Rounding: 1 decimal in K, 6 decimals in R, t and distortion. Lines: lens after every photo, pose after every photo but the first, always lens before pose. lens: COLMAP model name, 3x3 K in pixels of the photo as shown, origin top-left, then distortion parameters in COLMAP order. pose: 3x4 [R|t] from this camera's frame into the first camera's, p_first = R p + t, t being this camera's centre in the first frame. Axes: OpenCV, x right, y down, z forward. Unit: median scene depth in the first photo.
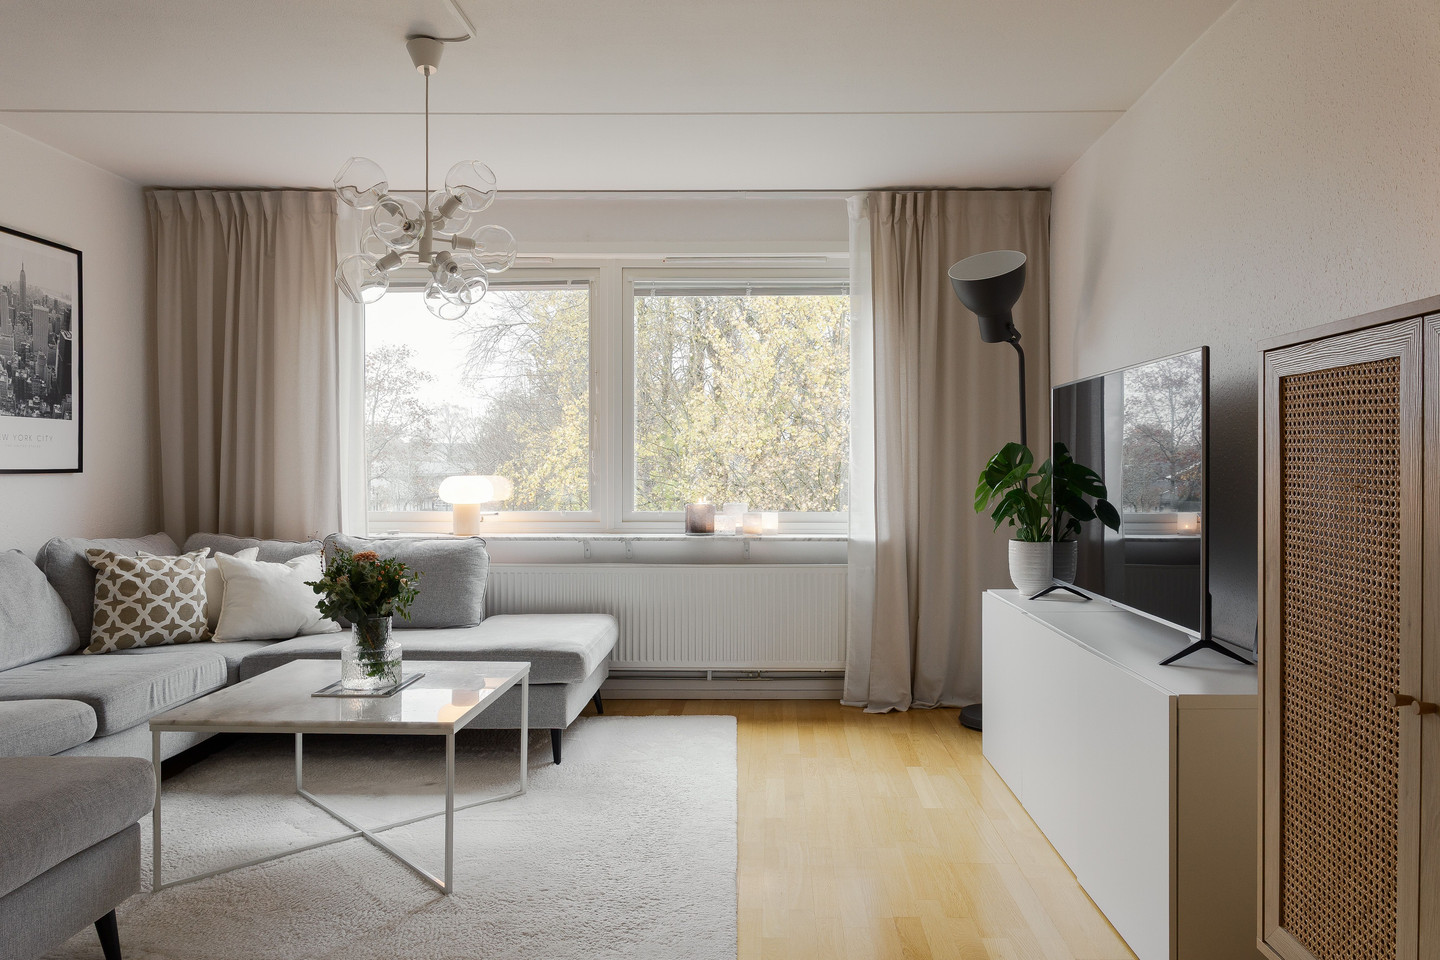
lens RADIAL K [[998.2, 0, 757.2], [0, 998.2, 475.2], [0, 0, 1]] dist [0.002051, 0.007398]
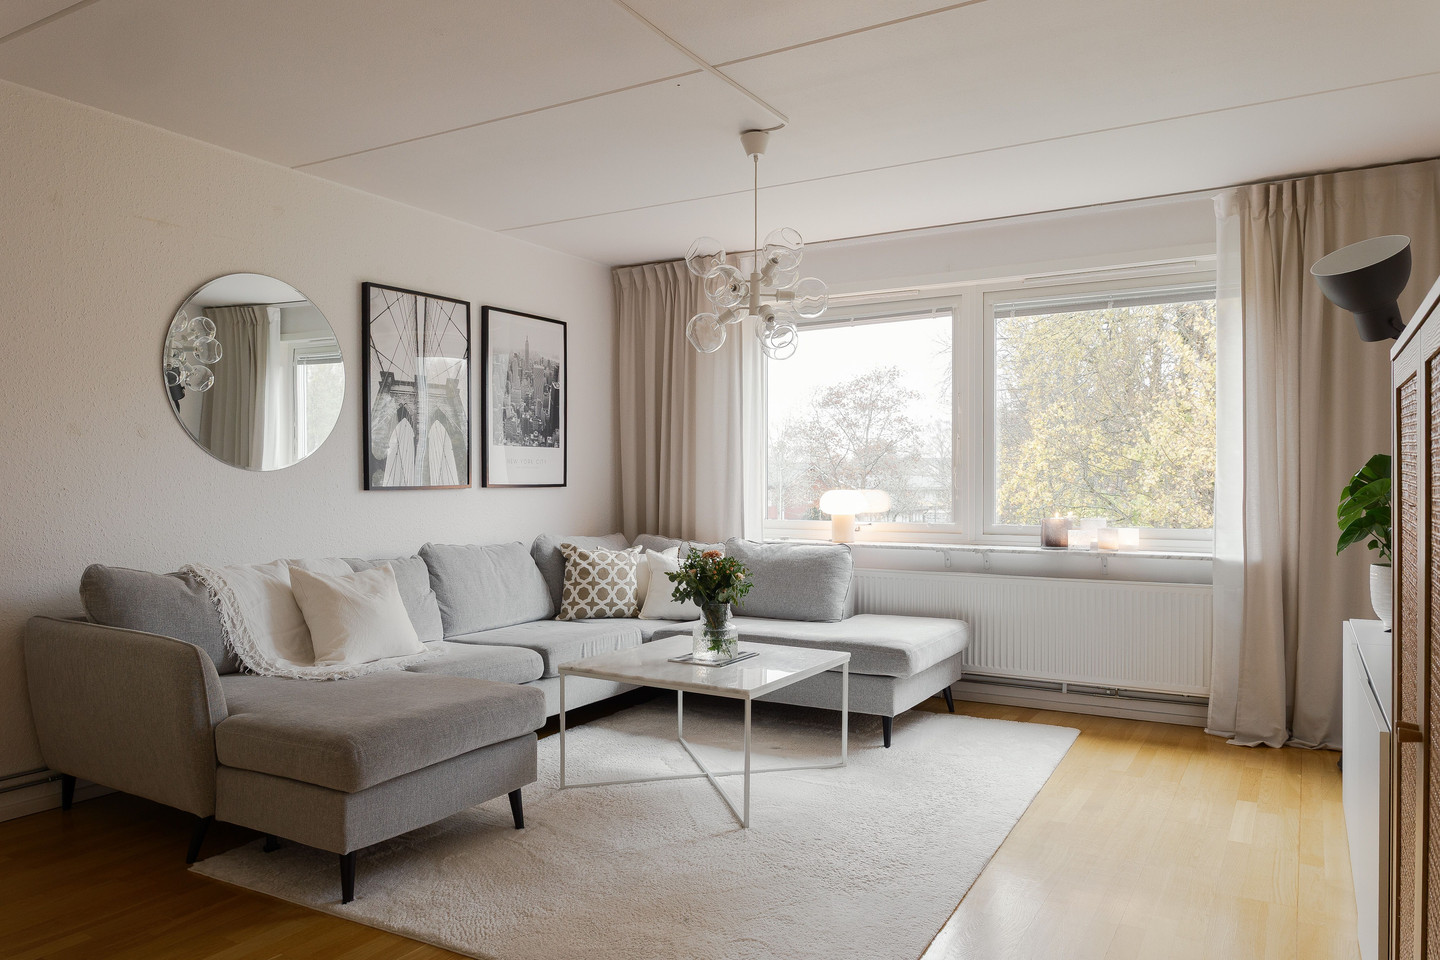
lens RADIAL K [[998.2, 0, 729.9], [0, 998.2, 490.3], [0, 0, 1]] dist [0.002051, 0.007398]
pose [[0.866436, 0.003218, -0.499277, 0.193185], [-0.002484, 0.999995, 0.002135, -0.001305], [0.499282, -0.000610, 0.866440, -0.054205]]
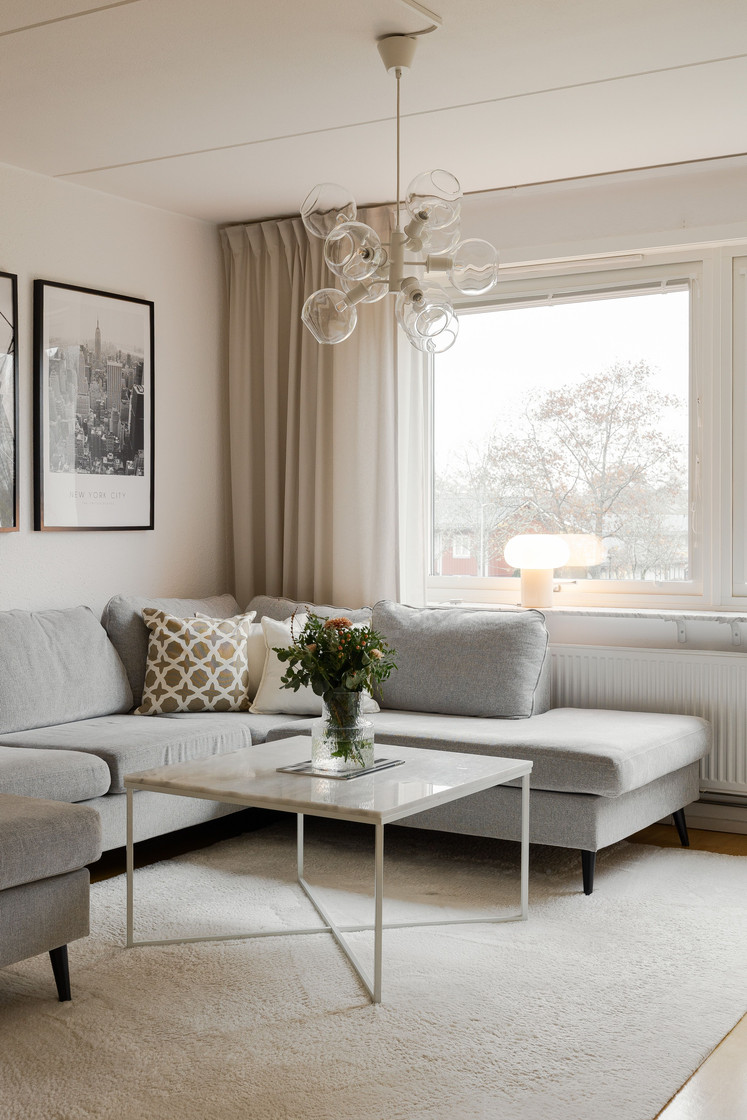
lens RADIAL K [[1399.1, 0, 372.1], [0, 1399.1, 533.5], [0, 0, 1]] dist [0.011296, 0.000000]
pose [[0.850005, 0.002720, -0.526768, 0.229840], [-0.002760, 0.999996, 0.000710, -0.000711], [0.526768, 0.000850, 0.850009, -0.043469]]
